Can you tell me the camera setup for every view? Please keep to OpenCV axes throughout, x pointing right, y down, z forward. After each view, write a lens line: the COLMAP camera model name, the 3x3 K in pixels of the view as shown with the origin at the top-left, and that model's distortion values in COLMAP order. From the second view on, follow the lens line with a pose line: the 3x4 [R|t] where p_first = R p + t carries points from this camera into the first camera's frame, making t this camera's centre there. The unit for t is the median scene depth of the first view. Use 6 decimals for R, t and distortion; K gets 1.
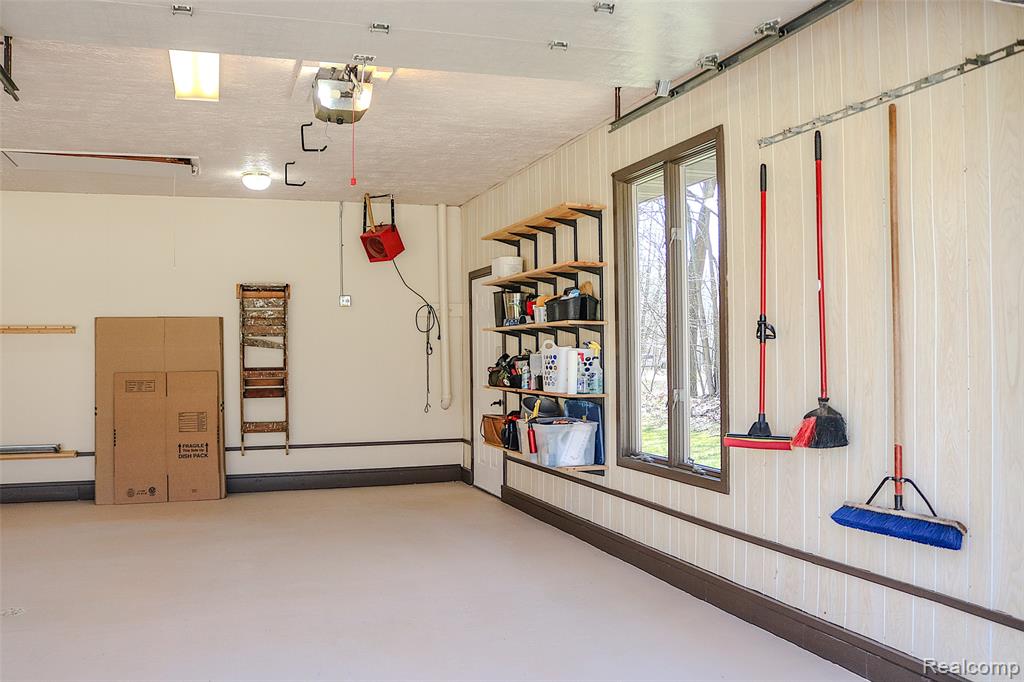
lens RADIAL K [[888.1, 0, 474.5], [0, 888.1, 356.2], [0, 0, 1]] dist [-0.139216, 0.136590]
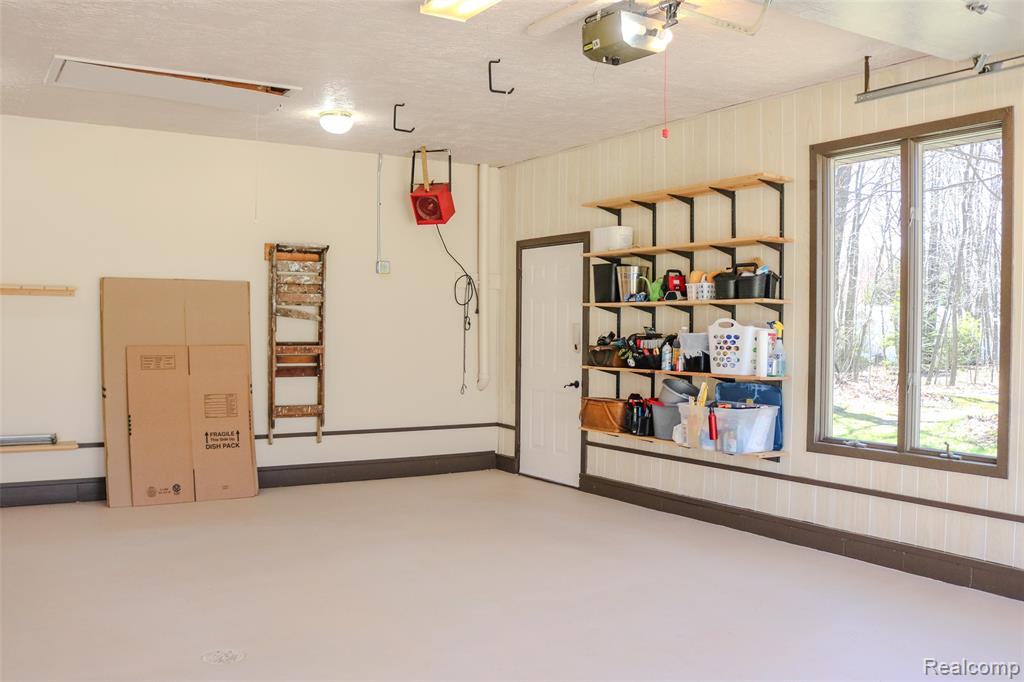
lens RADIAL K [[932.8, 0, 511.1], [0, 932.8, 361.6], [0, 0, 1]] dist [-0.150230, 0.130876]
pose [[0.968913, 0.010782, 0.247167, -0.262225], [-0.018417, 0.999421, 0.028598, 0.002412], [-0.246716, -0.032261, 0.968551, 0.075652]]
